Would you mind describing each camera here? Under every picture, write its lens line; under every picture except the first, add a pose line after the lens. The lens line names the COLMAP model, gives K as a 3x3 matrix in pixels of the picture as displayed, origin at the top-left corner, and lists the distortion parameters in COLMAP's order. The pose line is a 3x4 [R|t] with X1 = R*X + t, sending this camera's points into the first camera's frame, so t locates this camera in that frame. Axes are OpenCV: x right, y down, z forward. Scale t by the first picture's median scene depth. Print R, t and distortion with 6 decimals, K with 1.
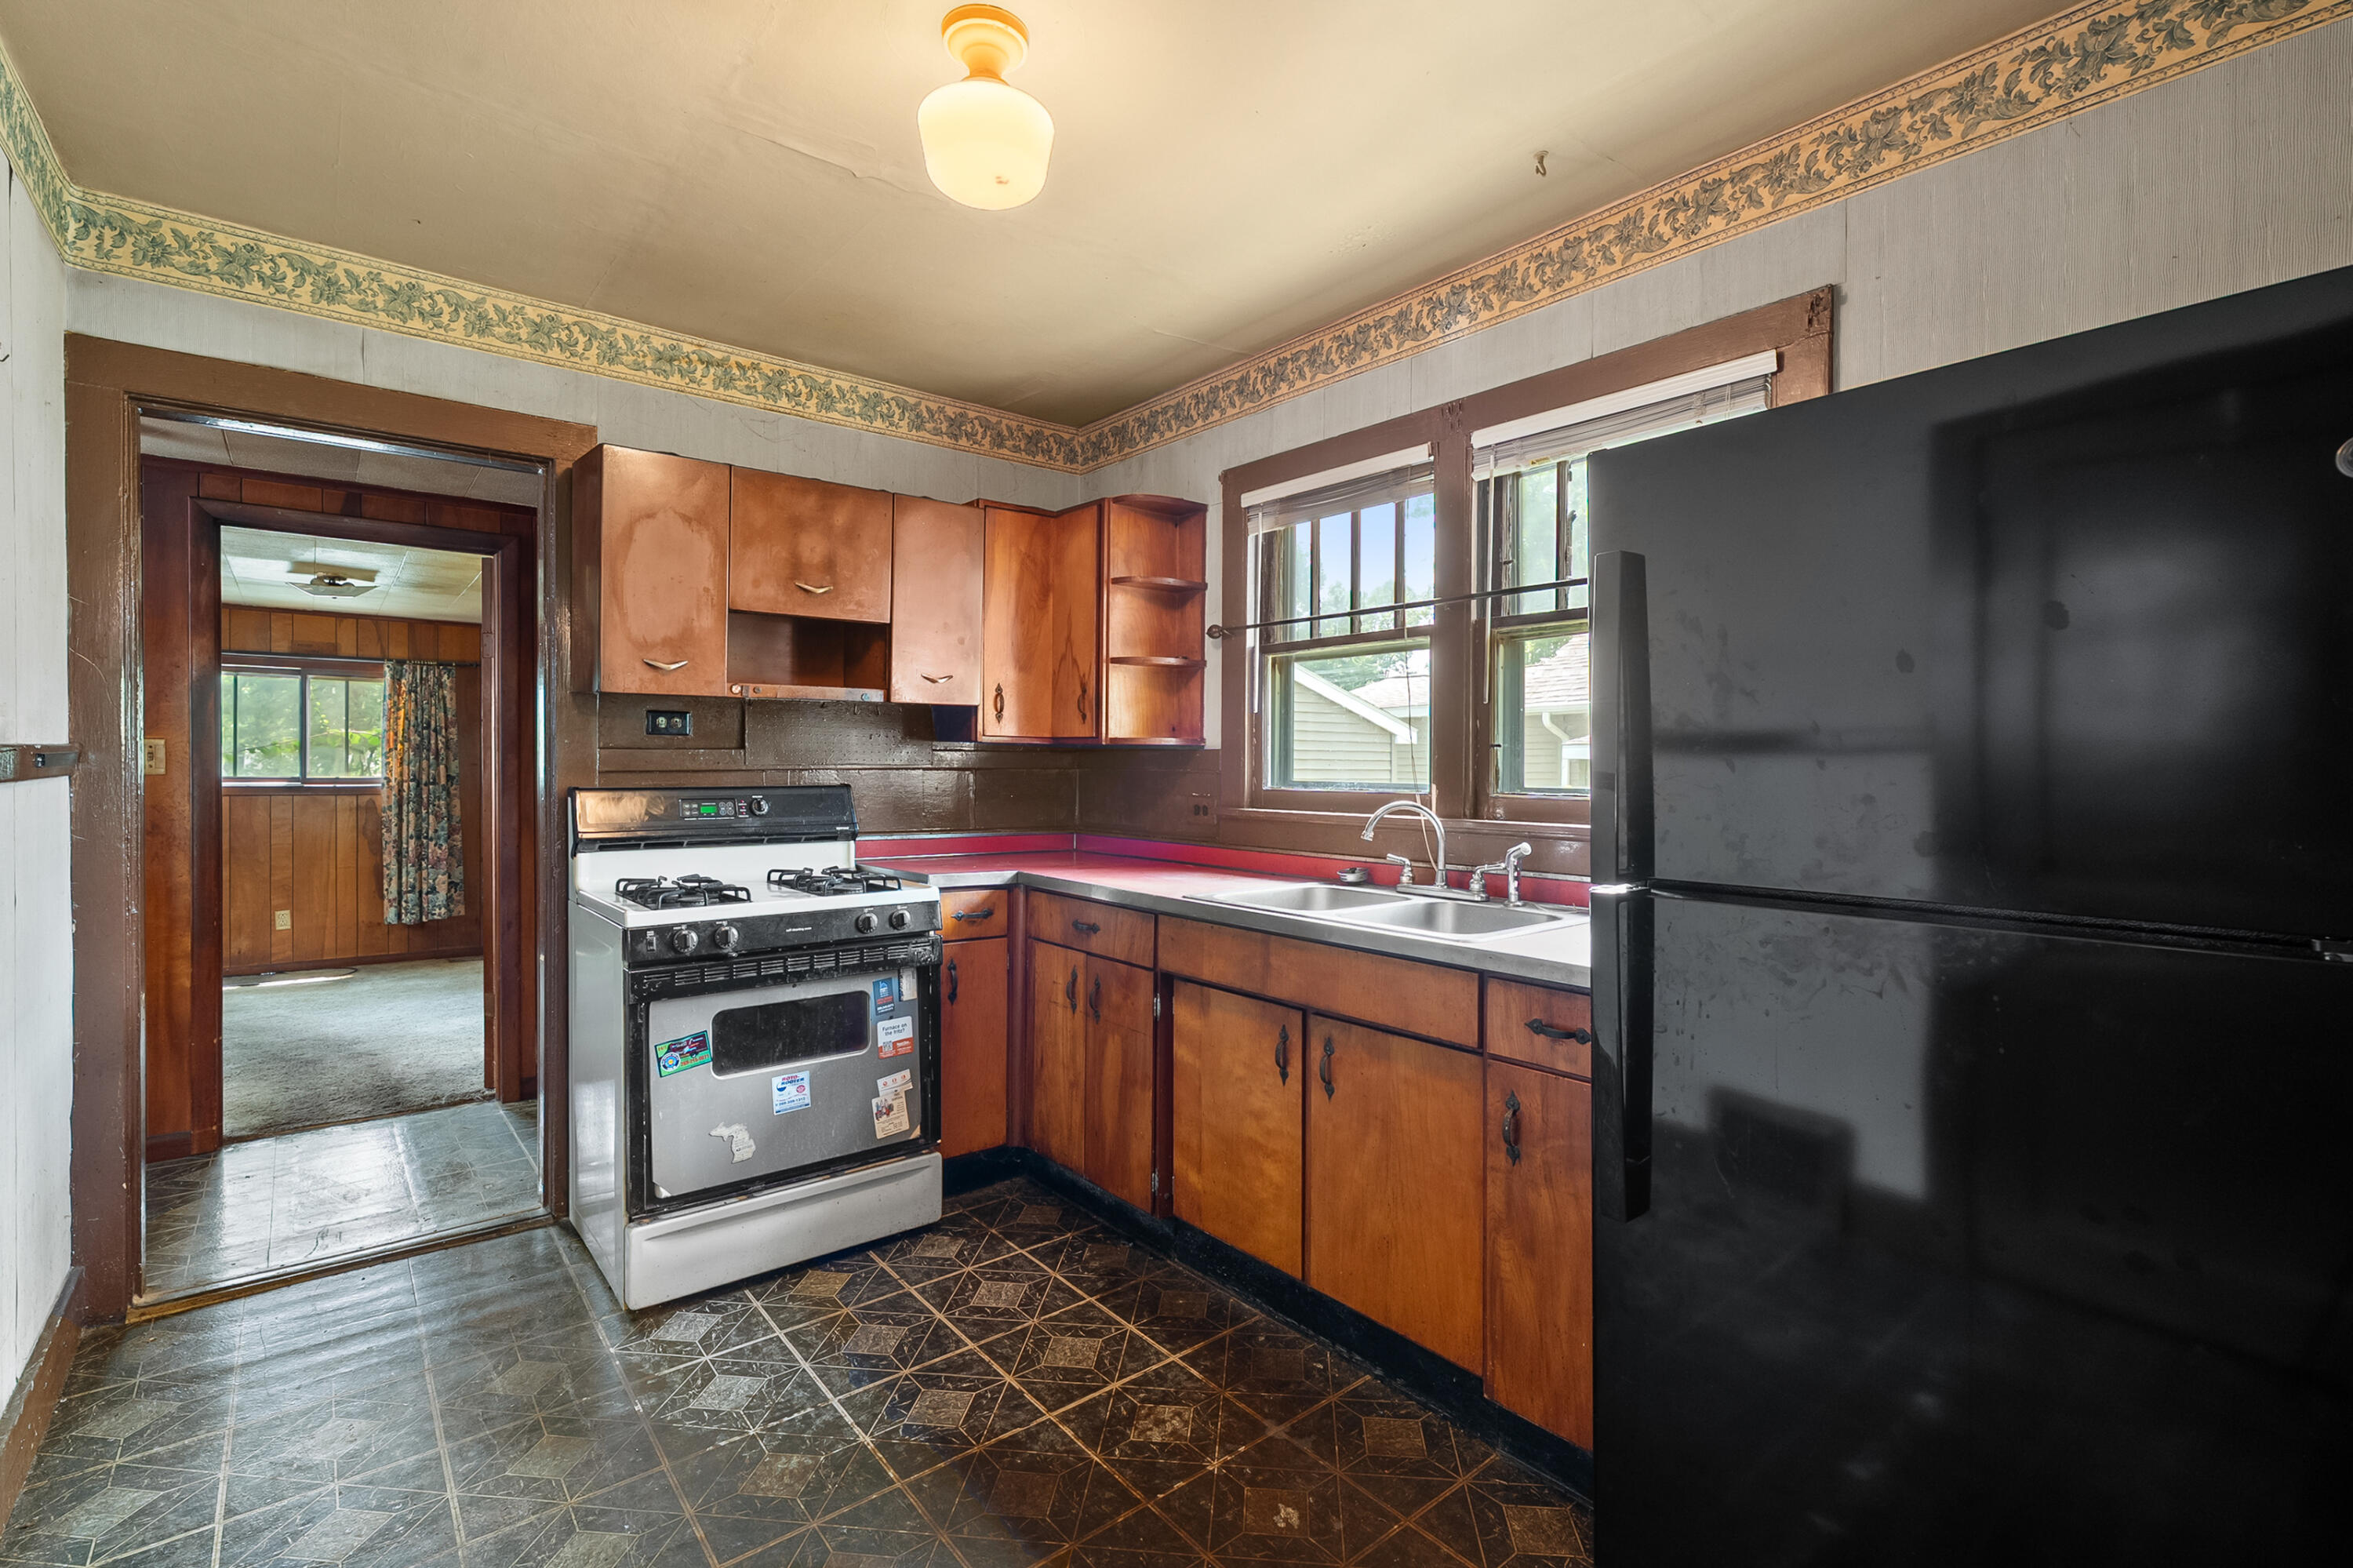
lens RADIAL K [[1078.8, 0, 1171.3], [0, 1078.8, 782.6], [0, 0, 1]] dist [-0.002878, 0.000076]
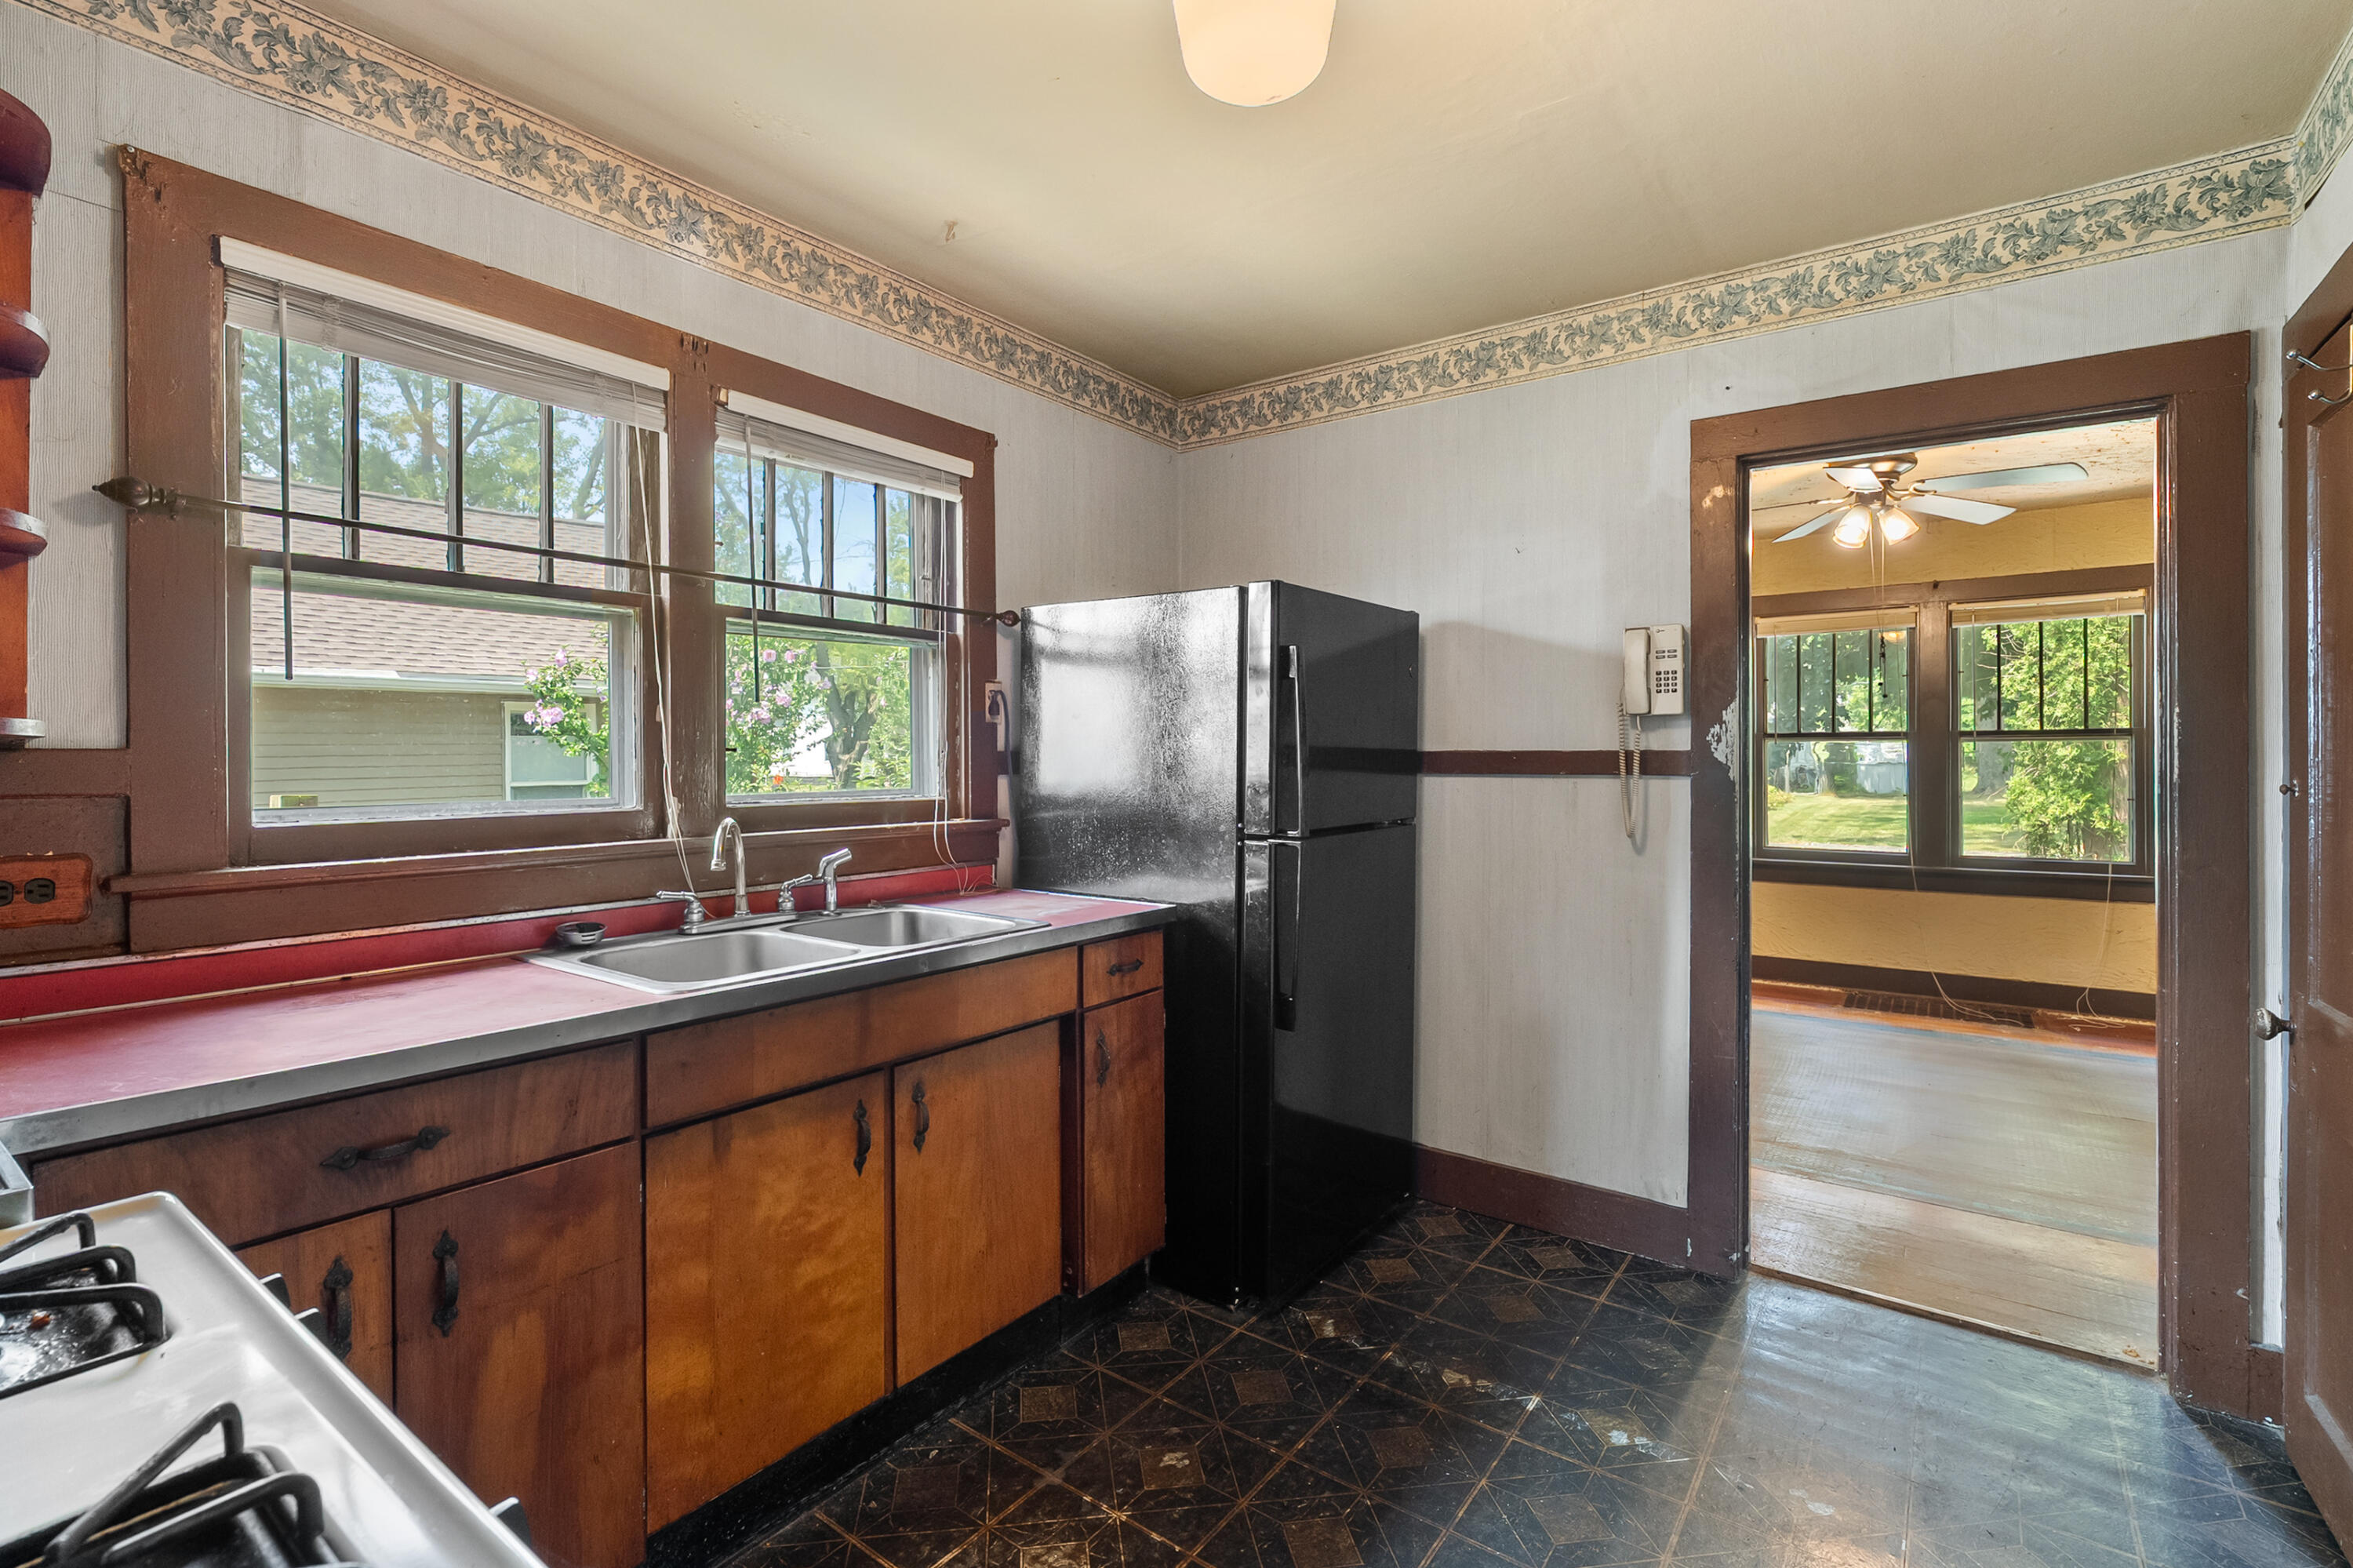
lens RADIAL K [[1078.8, 0, 1168.0], [0, 1078.8, 769.2], [0, 0, 1]] dist [-0.002878, 0.000076]
pose [[-0.253794, -0.014153, 0.967155, -0.707211], [0.019201, 0.999622, 0.019667, -0.031513], [-0.967068, 0.023562, -0.253426, 0.953847]]
